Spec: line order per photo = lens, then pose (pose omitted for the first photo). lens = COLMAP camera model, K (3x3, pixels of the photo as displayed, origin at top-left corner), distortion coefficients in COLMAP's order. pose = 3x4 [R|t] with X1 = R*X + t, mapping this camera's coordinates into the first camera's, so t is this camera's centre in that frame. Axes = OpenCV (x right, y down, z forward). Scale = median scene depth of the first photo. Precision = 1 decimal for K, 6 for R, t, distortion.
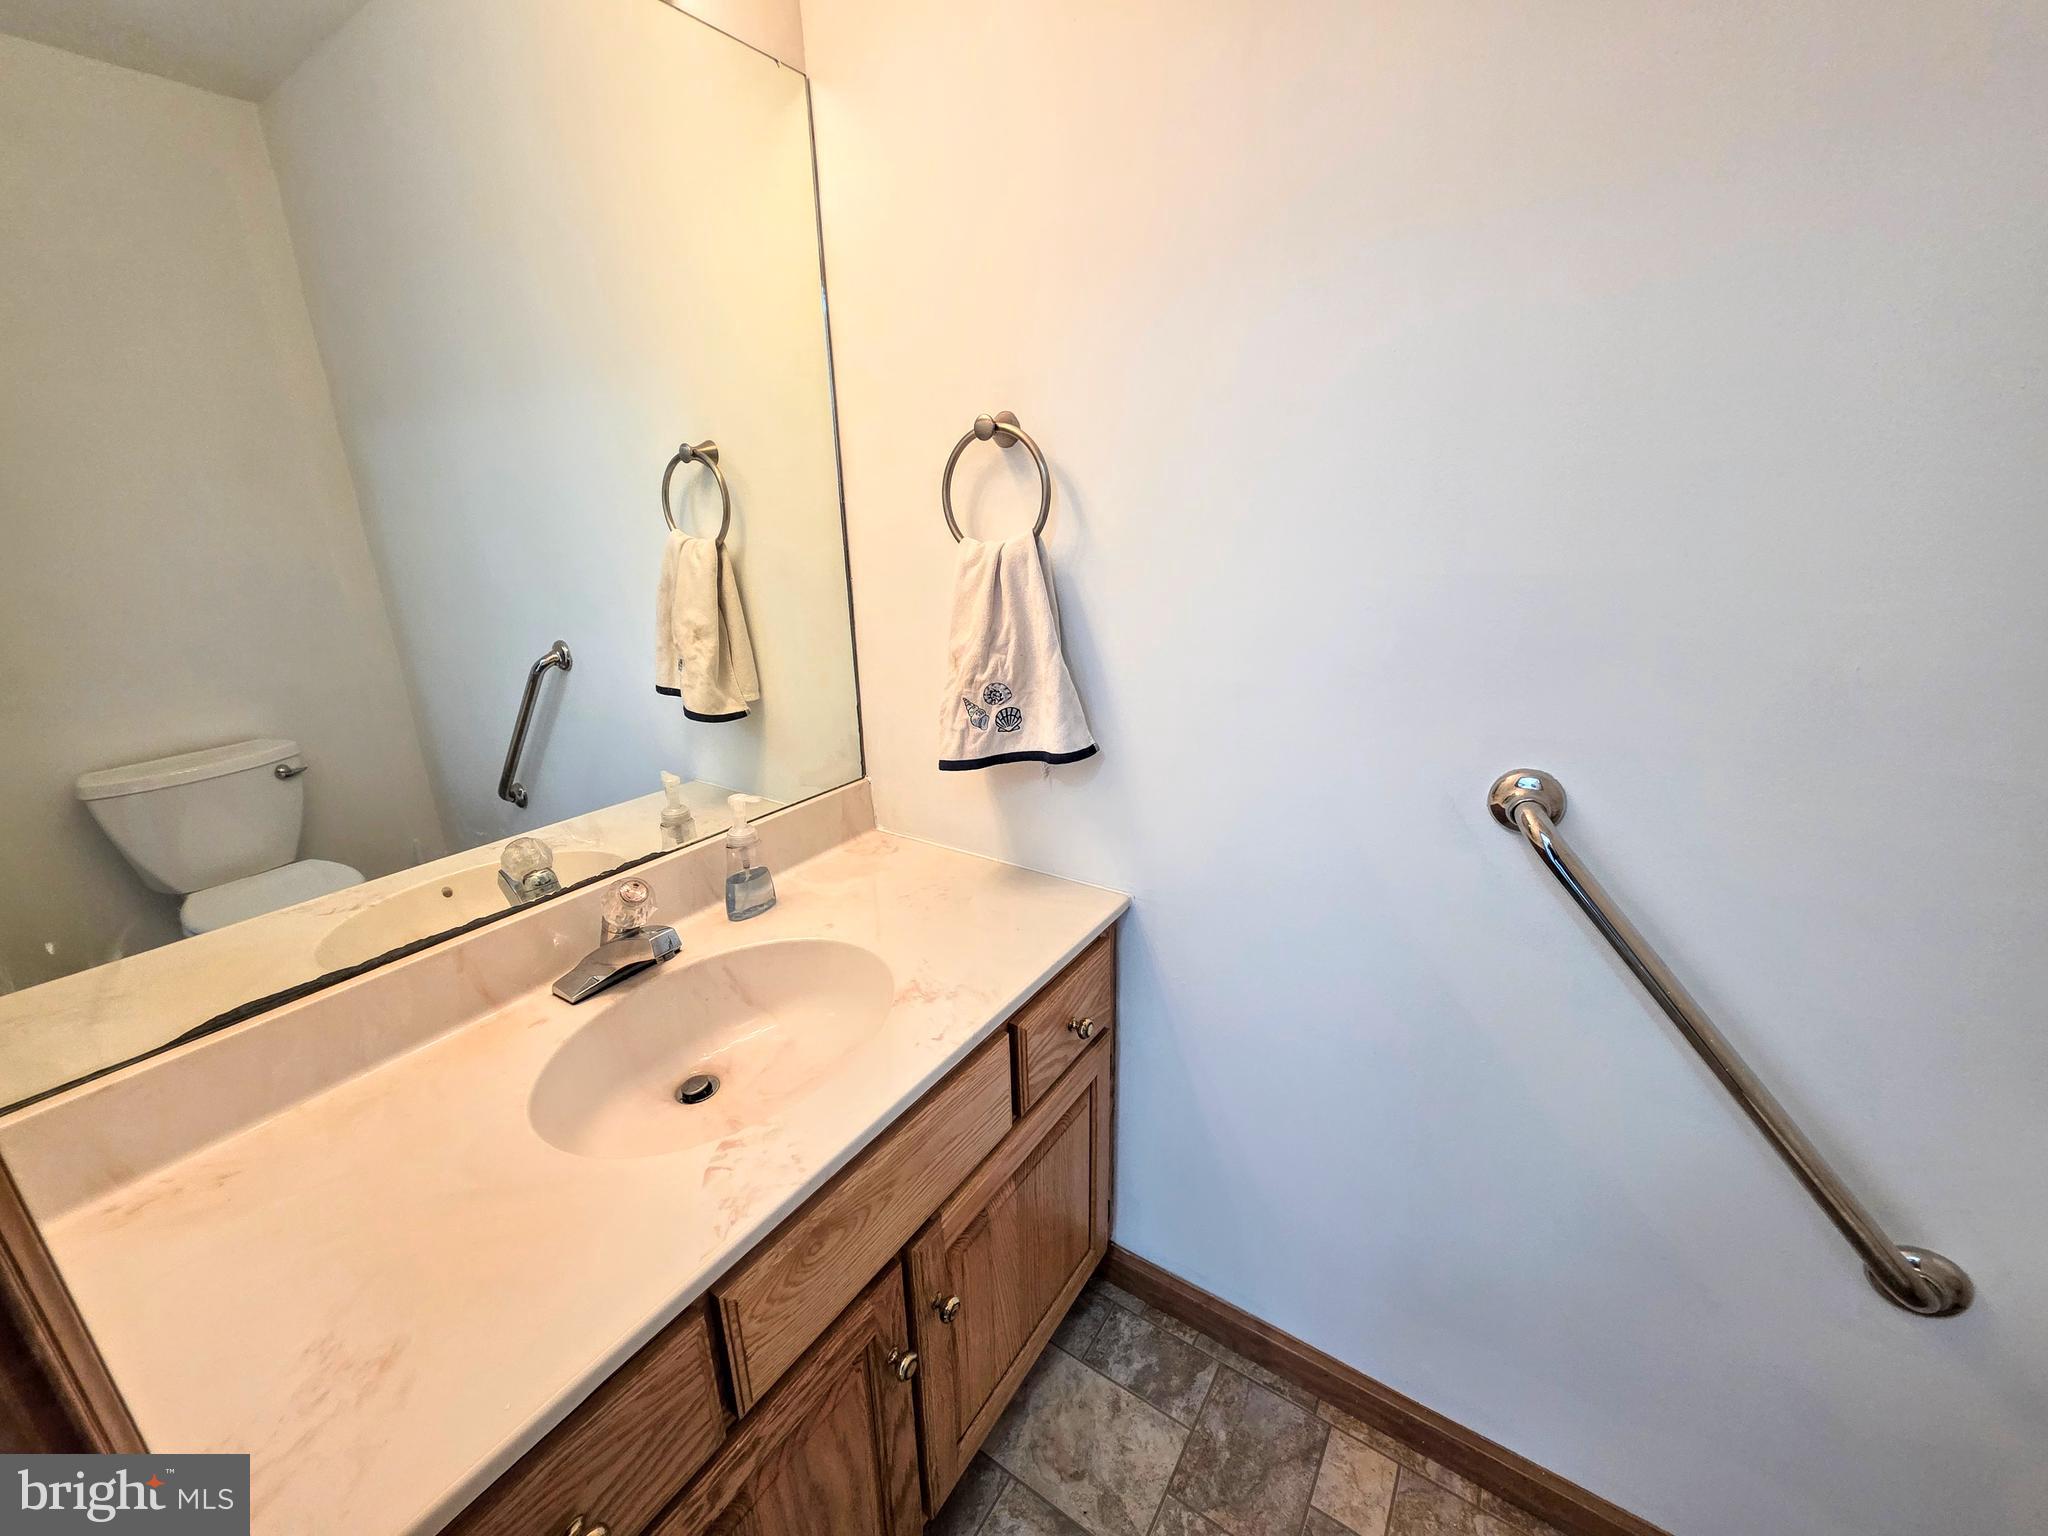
lens RADIAL K [[817.1, 0, 1024.0], [0, 817.1, 768.0], [0, 0, 1]] dist [0.004309, -0.000022]
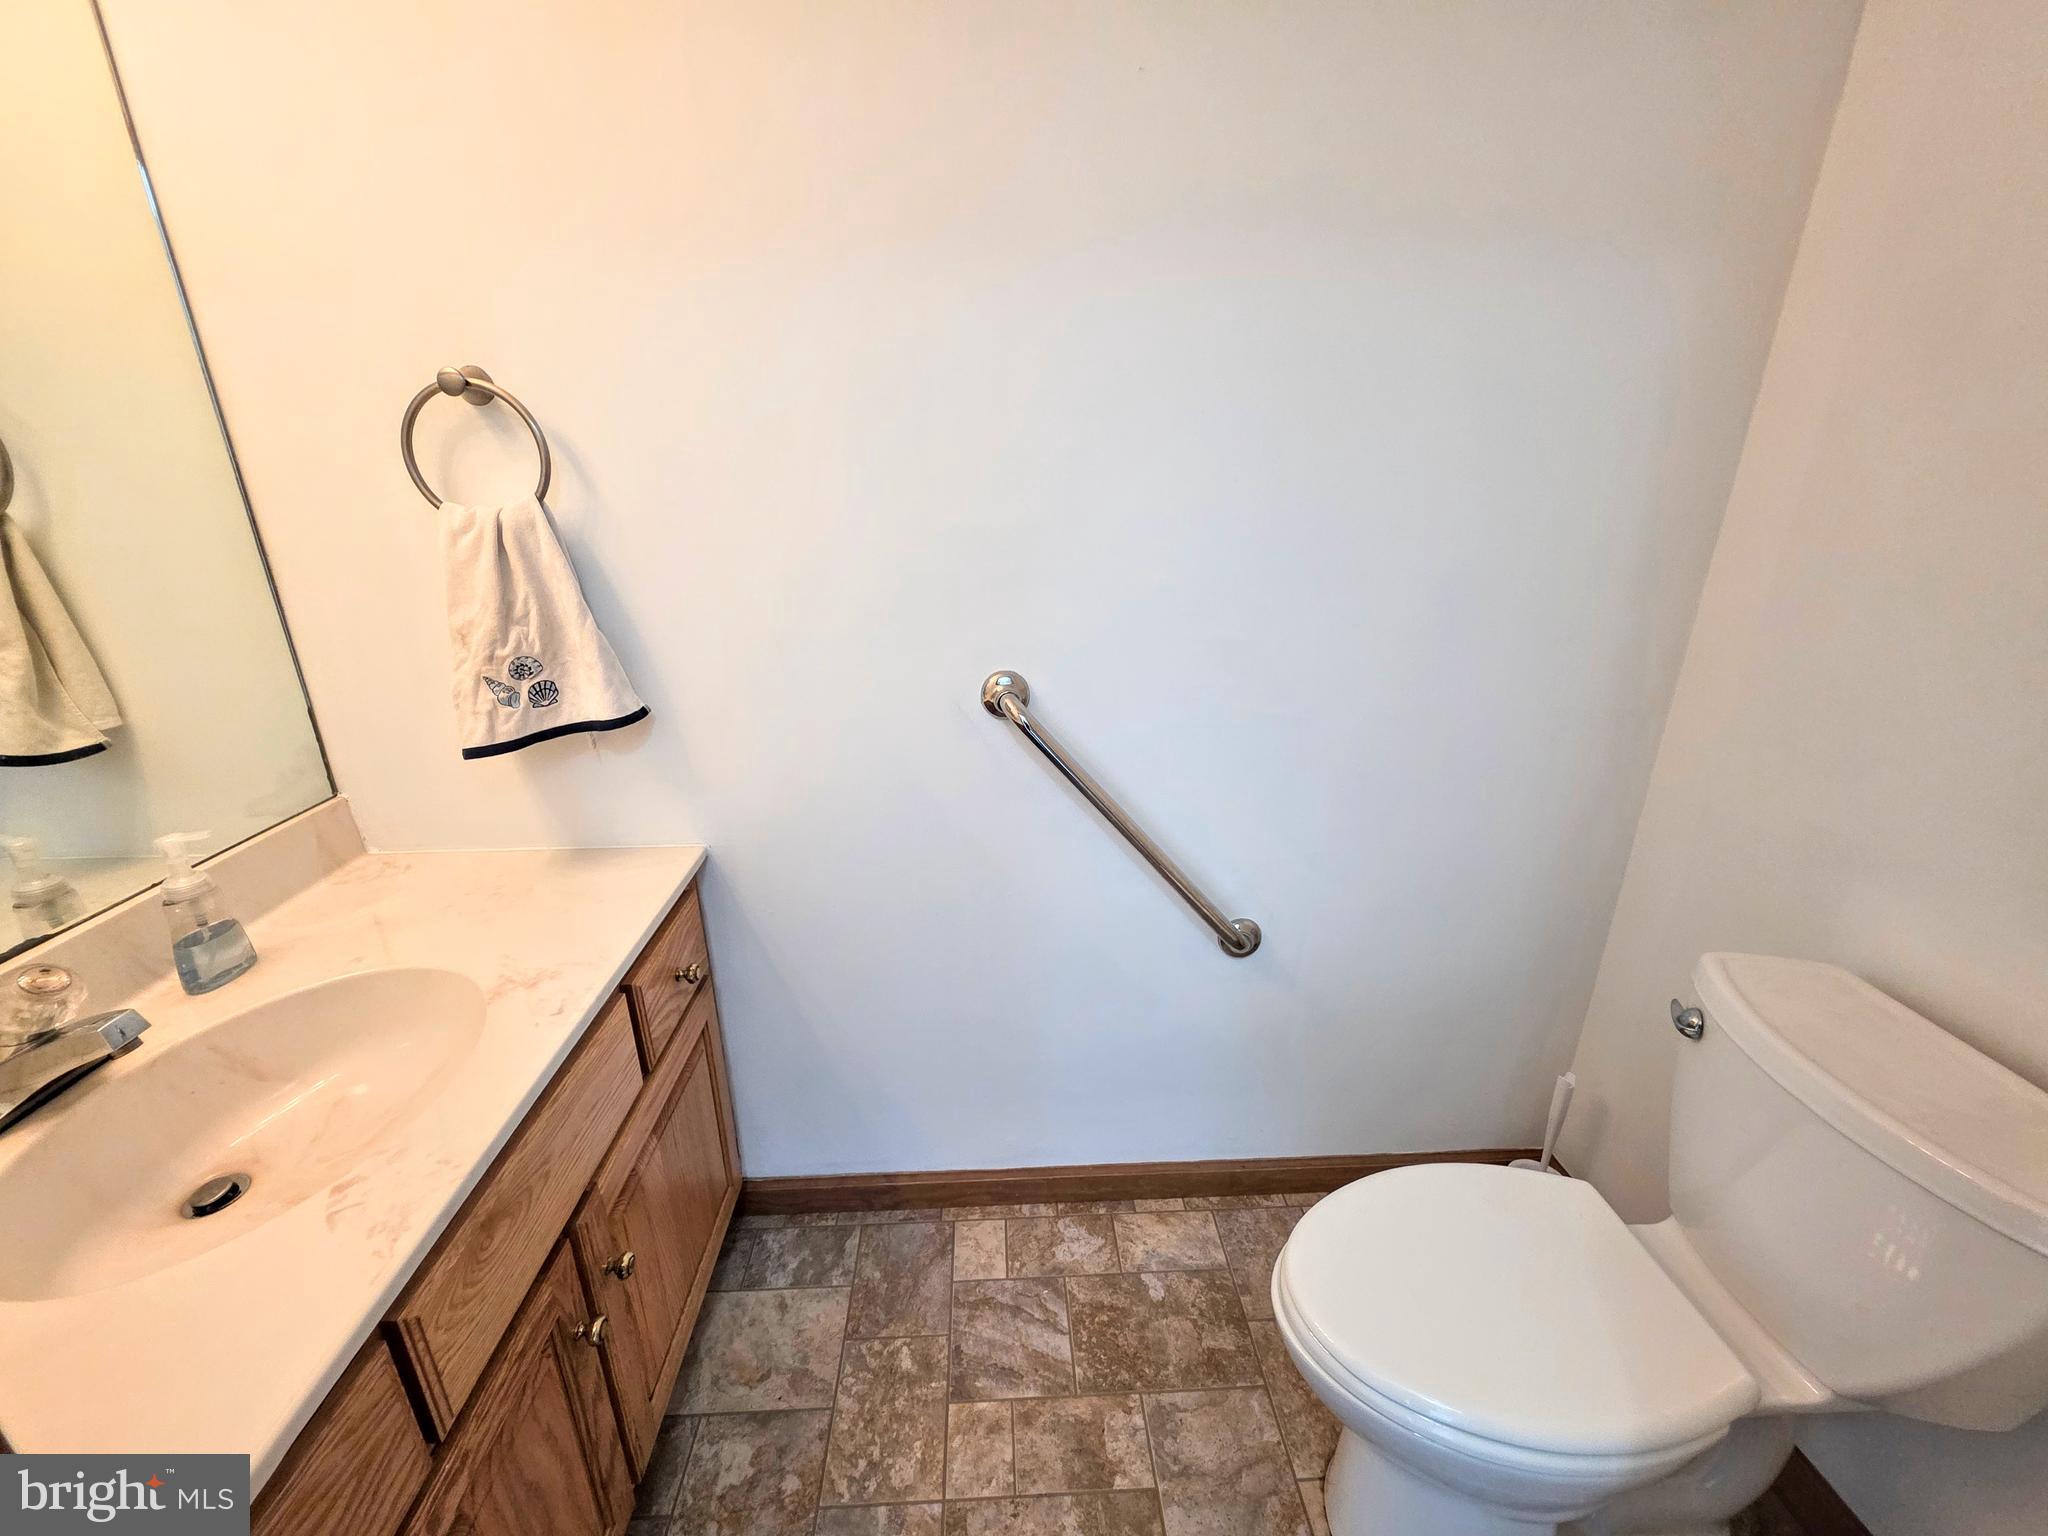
lens RADIAL K [[817.1, 0, 1024.0], [0, 817.1, 768.0], [0, 0, 1]] dist [0.004309, -0.000022]
pose [[0.805472, -0.185180, 0.562959, -0.123862], [0.168495, 0.982283, 0.082033, 0.043681], [-0.568176, 0.028780, 0.822403, -0.113278]]
